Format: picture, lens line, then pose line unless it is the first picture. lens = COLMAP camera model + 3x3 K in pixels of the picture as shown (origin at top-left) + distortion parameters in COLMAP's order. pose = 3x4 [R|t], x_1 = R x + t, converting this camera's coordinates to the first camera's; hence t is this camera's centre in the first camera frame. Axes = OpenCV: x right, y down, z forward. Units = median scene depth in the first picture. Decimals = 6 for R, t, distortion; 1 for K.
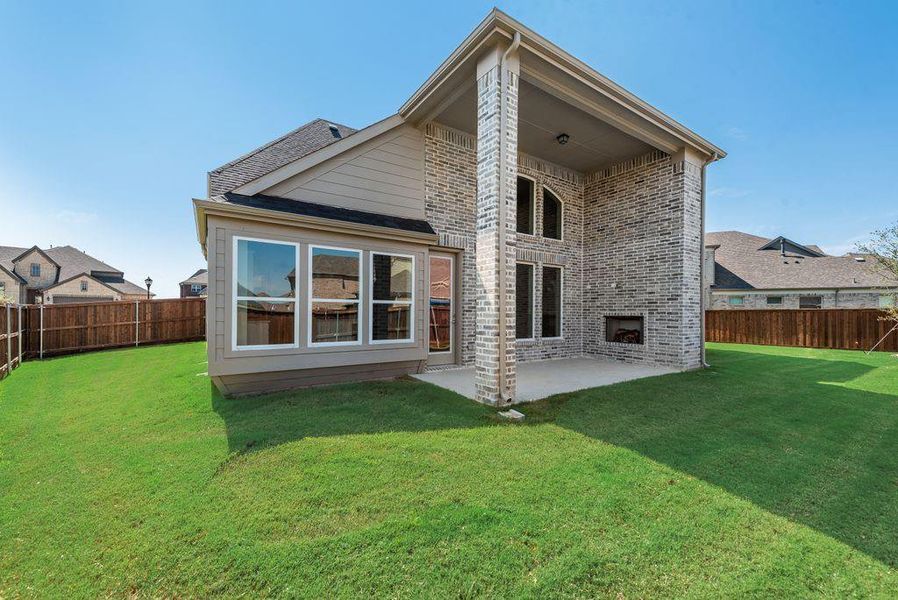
lens RADIAL K [[354.4, 0, 450.4], [0, 354.4, 304.5], [0, 0, 1]] dist [-0.000145, -0.000269]
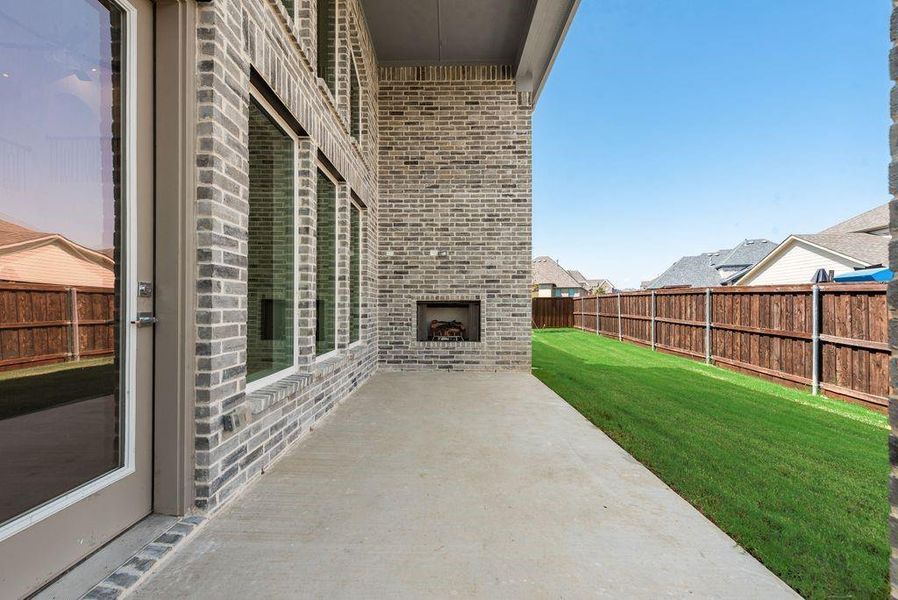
lens RADIAL K [[354.4, 0, 449.0], [0, 354.4, 306.5], [0, 0, 1]] dist [-0.000145, -0.000269]
pose [[0.570839, -0.009696, 0.821005, -0.055103], [-0.012504, 0.999712, 0.020500, 0.031460], [-0.820967, -0.021968, 0.570553, 0.666050]]
